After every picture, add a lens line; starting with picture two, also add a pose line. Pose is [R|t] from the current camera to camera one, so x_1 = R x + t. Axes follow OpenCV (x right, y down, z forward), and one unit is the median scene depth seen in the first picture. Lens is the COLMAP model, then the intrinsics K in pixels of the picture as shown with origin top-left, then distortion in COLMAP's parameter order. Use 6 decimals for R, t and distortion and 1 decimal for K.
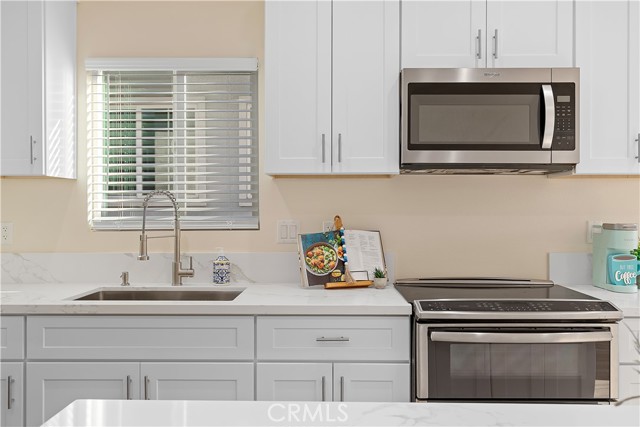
lens RADIAL K [[559.4, 0, 320.1], [0, 559.4, 207.8], [0, 0, 1]] dist [-0.005178, -0.000706]
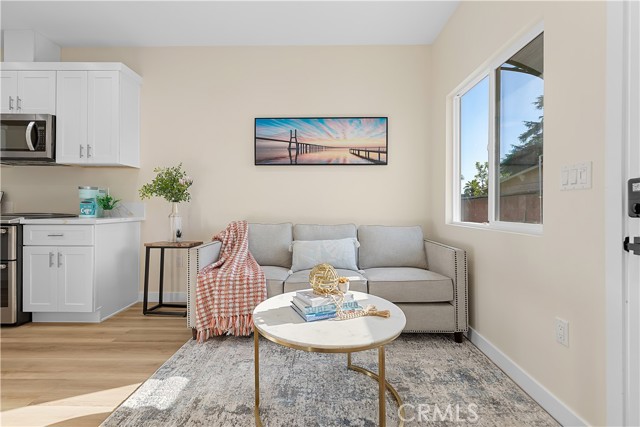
lens RADIAL K [[287.5, 0, 317.7], [0, 287.5, 207.6], [0, 0, 1]] dist [0.004005, -0.000031]
pose [[0.999929, 0.006804, 0.009798, 1.390554], [-0.006832, 0.999973, 0.002842, 0.097822], [-0.009778, -0.002909, 0.999948, -0.129561]]
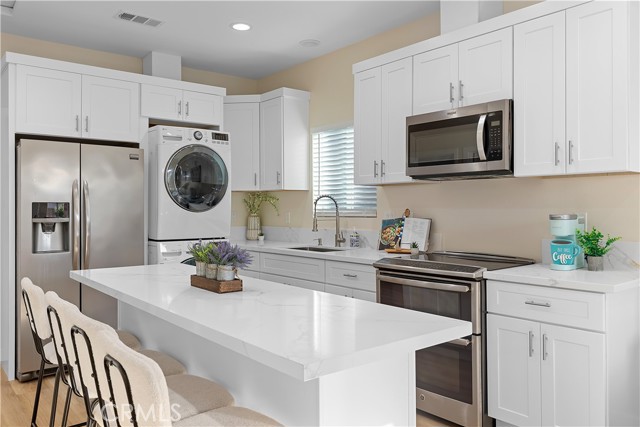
lens RADIAL K [[498.9, 0, 317.9], [0, 498.9, 206.7], [0, 0, 1]] dist [-0.002193, 0.002365]
pose [[0.652789, -0.004757, -0.757525, 0.995926], [0.006739, 0.999977, -0.000472, 0.007424], [0.757510, -0.004797, 0.652806, -0.123670]]
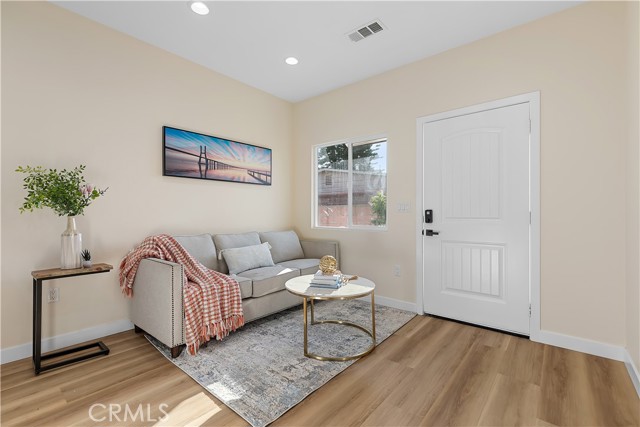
lens RADIAL K [[287.5, 0, 319.6], [0, 287.5, 211.6], [0, 0, 1]] dist [0.004005, -0.000031]
pose [[0.615779, 0.007574, 0.787882, 0.641952], [-0.009179, 0.999955, -0.002438, 0.067107], [-0.787865, -0.005730, 0.615821, -0.118244]]
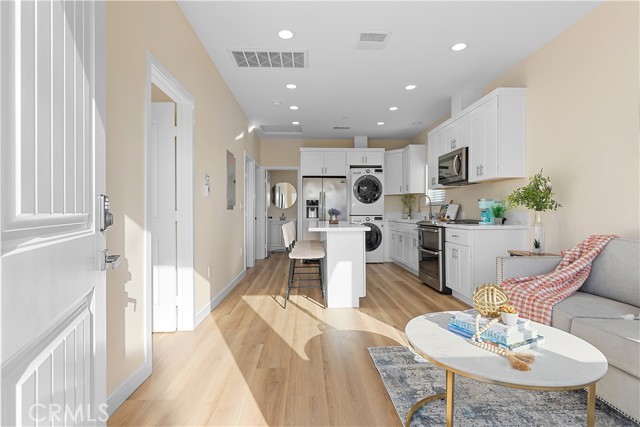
lens RADIAL K [[320.2, 0, 318.7], [0, 320.2, 212.4], [0, 0, 1]] dist [-0.004314, -0.000730]
pose [[0.069570, 0.001616, -0.997576, 1.951142], [0.007067, 0.999973, 0.002113, 0.081718], [0.997552, -0.007197, 0.069557, 0.101850]]
